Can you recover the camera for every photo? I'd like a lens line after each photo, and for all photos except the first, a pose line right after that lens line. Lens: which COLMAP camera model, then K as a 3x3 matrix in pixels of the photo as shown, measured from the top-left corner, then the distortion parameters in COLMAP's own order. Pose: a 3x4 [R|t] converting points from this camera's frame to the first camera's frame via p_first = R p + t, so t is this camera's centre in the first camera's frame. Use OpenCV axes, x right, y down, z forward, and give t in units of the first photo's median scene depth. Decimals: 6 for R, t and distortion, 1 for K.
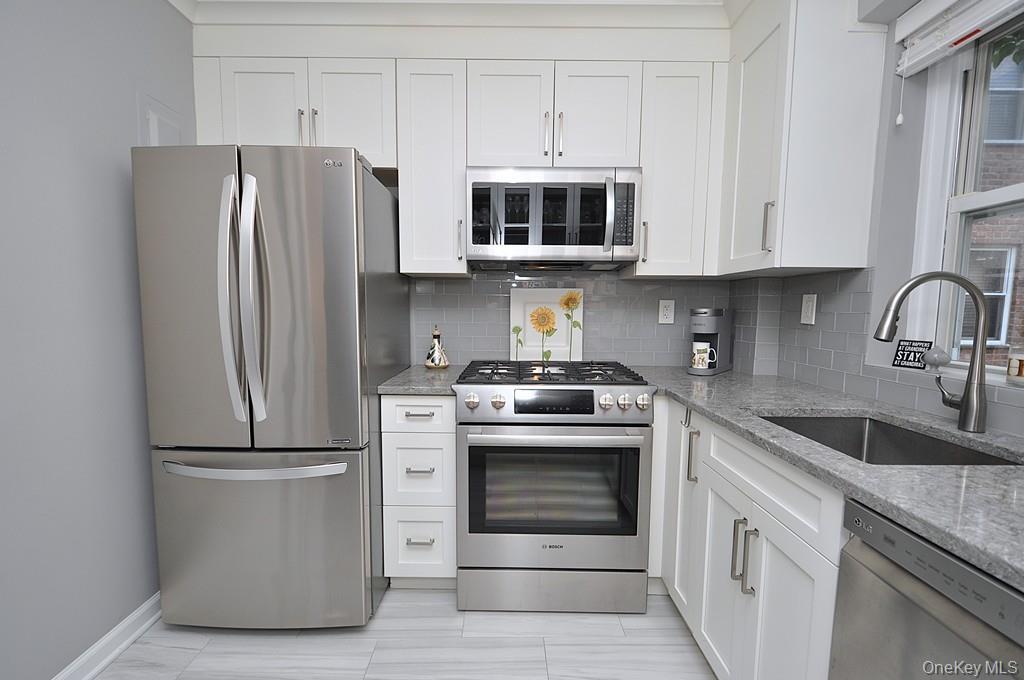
lens RADIAL K [[448.9, 0, 510.7], [0, 448.9, 350.3], [0, 0, 1]] dist [0.012687, -0.009539]
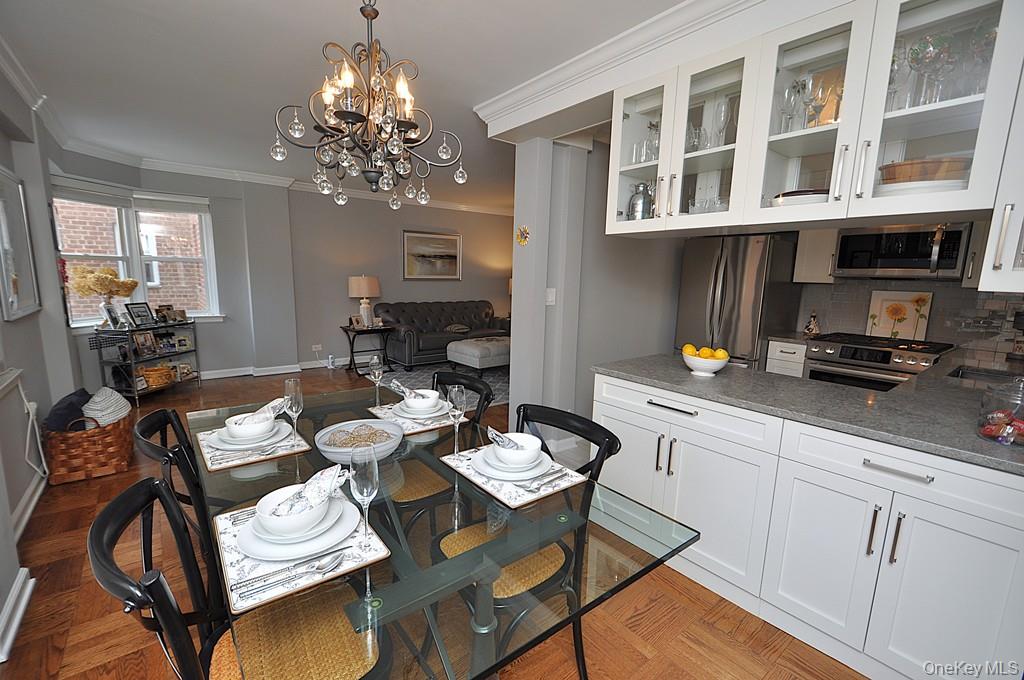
lens RADIAL K [[444.5, 0, 511.5], [0, 444.5, 344.5], [0, 0, 1]] dist [0.012403, -0.010433]
pose [[0.611524, 0.130296, -0.780424, 0.571250], [-0.094360, 0.991318, 0.091567, 0.034444], [0.785579, 0.017645, 0.618510, -1.186256]]
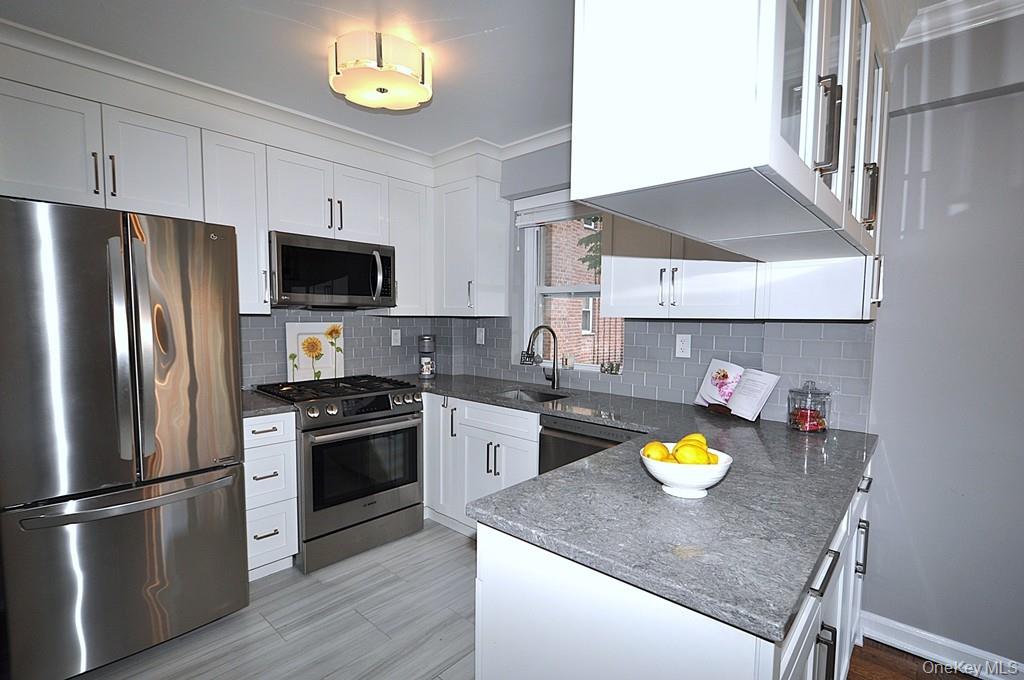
lens RADIAL K [[479.1, 0, 508.1], [0, 479.1, 350.7], [0, 0, 1]] dist [0.016484, -0.011750]
pose [[0.685482, -0.053946, 0.726088, -0.632901], [0.065131, 0.997797, 0.012644, -0.047300], [-0.725170, 0.038624, 0.687485, -0.379576]]
